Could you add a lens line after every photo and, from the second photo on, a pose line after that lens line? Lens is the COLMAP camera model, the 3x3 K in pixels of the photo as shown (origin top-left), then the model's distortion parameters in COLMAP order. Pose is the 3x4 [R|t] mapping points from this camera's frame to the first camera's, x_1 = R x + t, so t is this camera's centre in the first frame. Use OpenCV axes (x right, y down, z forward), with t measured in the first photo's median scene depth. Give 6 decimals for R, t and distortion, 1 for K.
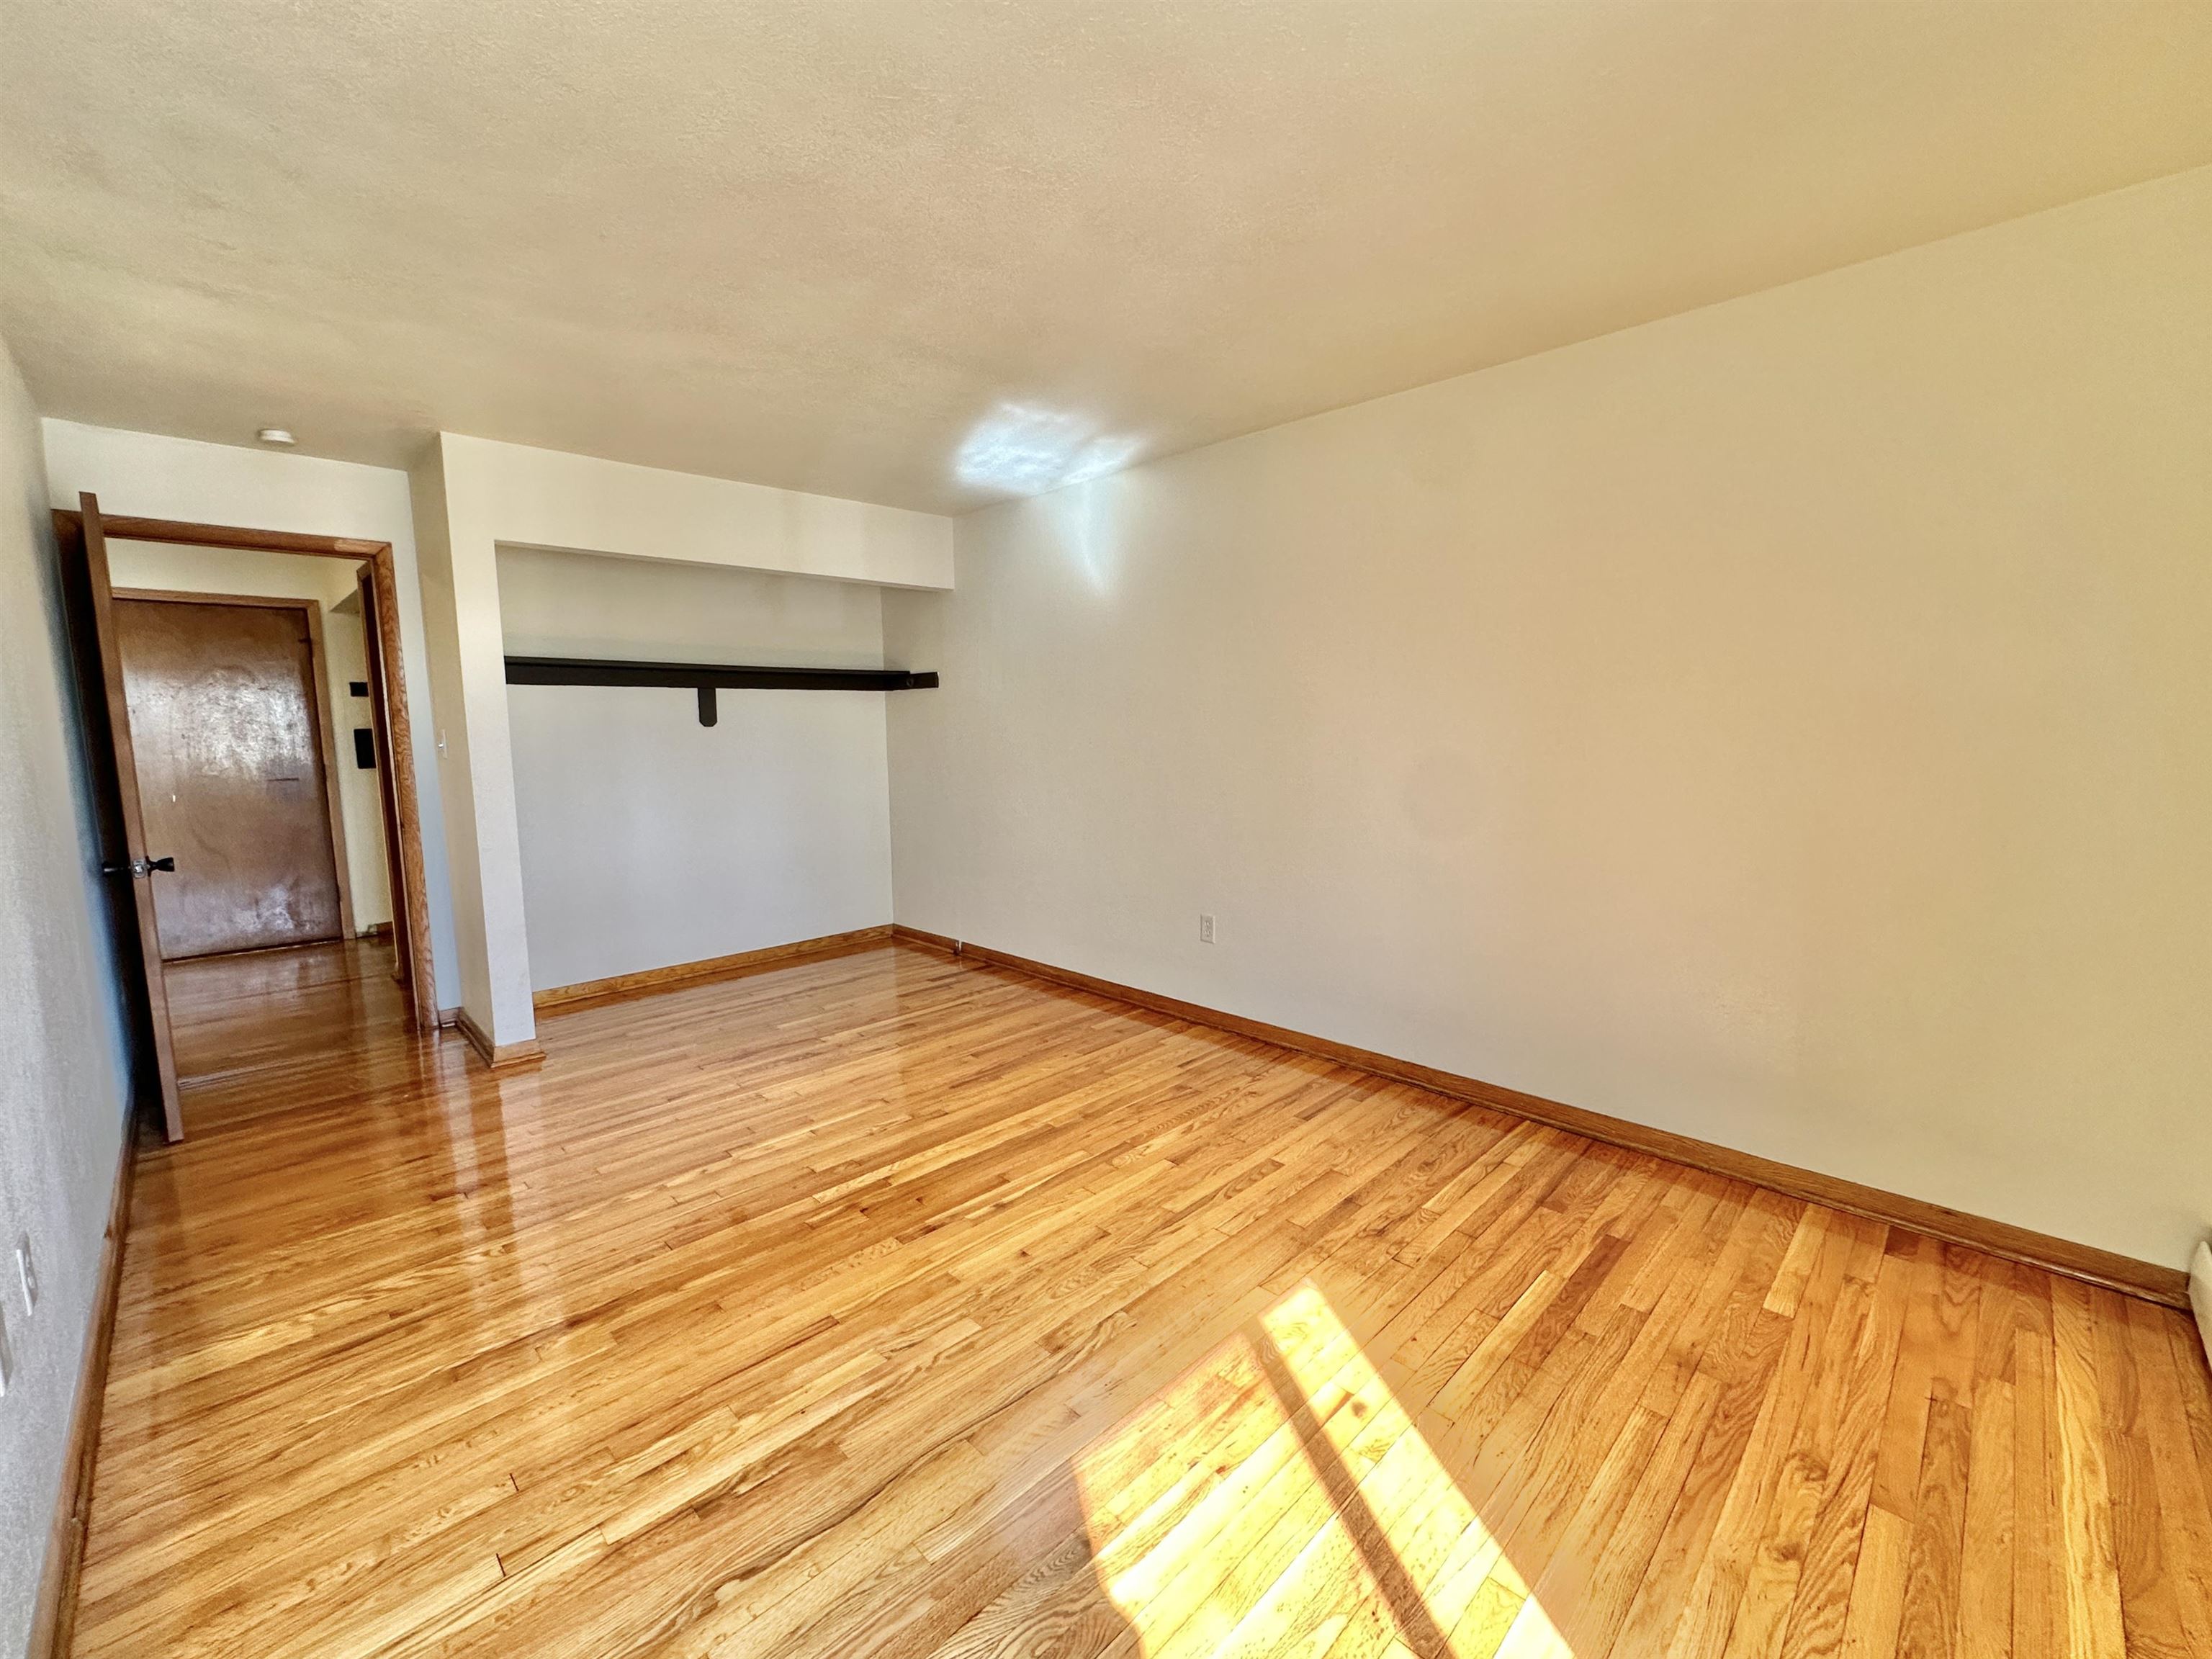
lens RADIAL K [[879.4, 0, 1106.2], [0, 879.4, 827.8], [0, 0, 1]] dist [-0.003370, 0.000240]
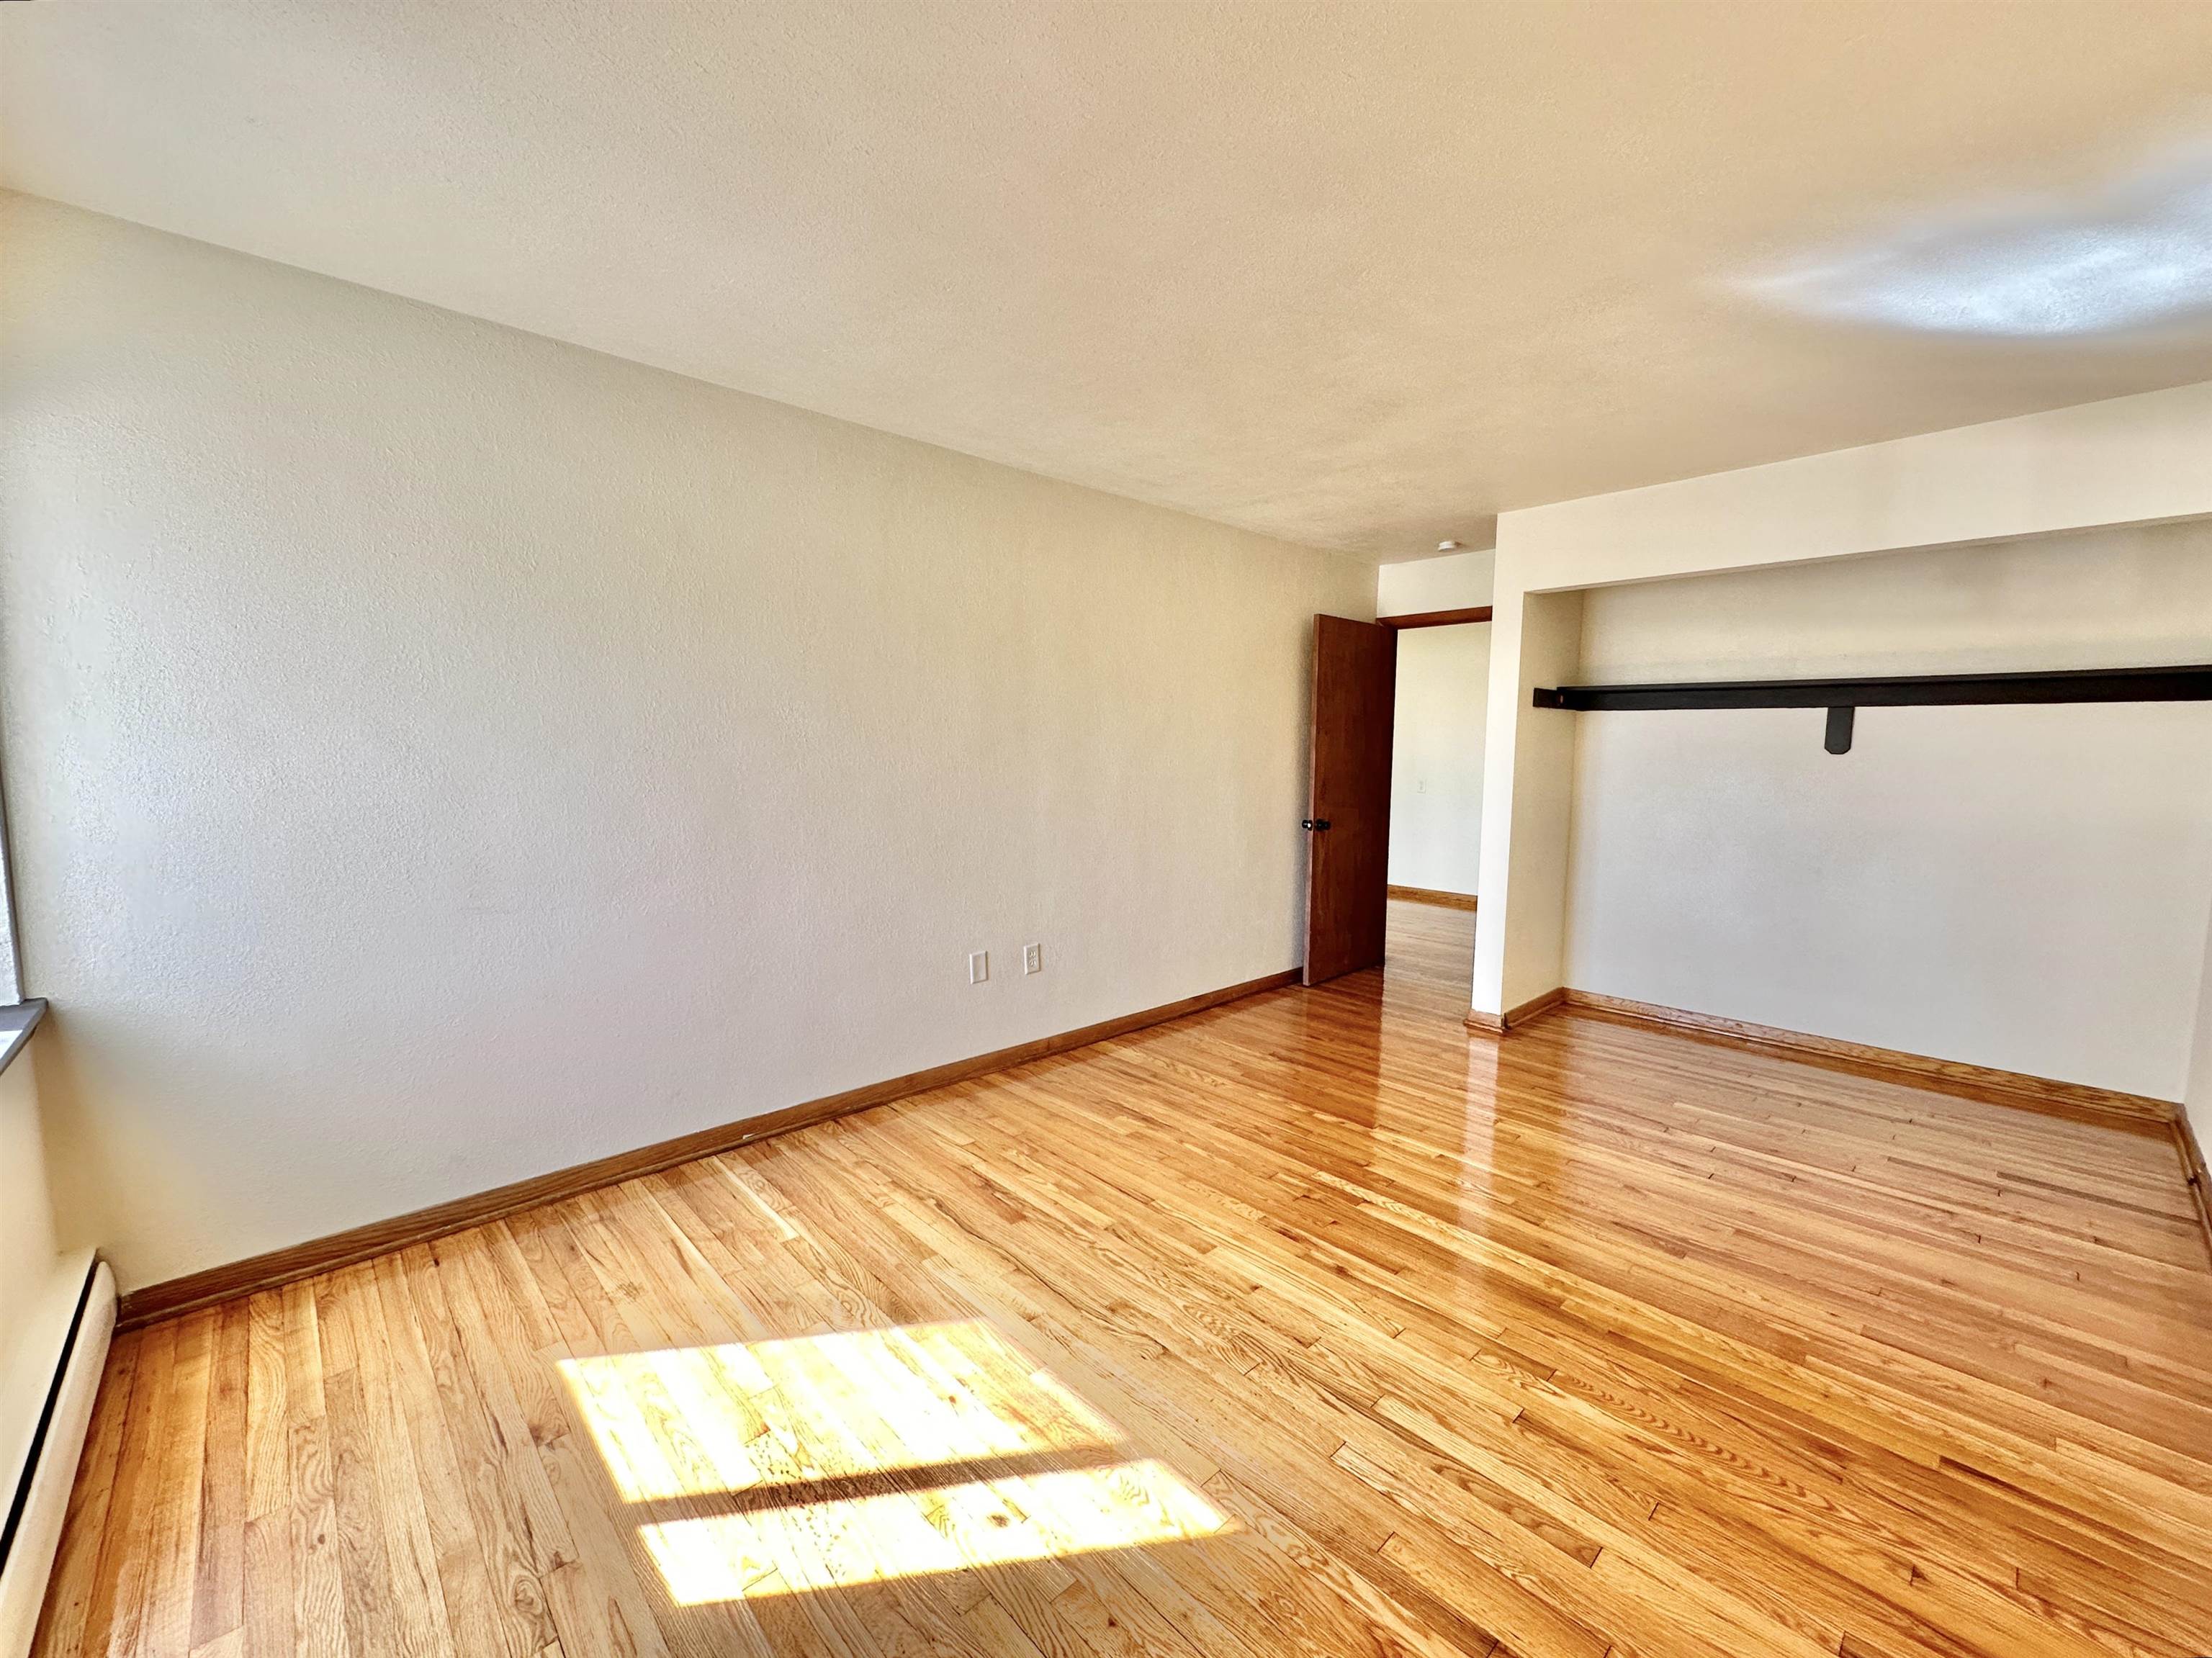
lens RADIAL K [[879.3, 0, 1118.1], [0, 879.3, 826.6], [0, 0, 1]] dist [-0.003370, 0.000240]
pose [[0.007234, 0.105983, -0.994342, 0.662455], [-0.129990, 0.986030, 0.104152, -0.086415], [0.991489, 0.128501, 0.020910, 0.606814]]
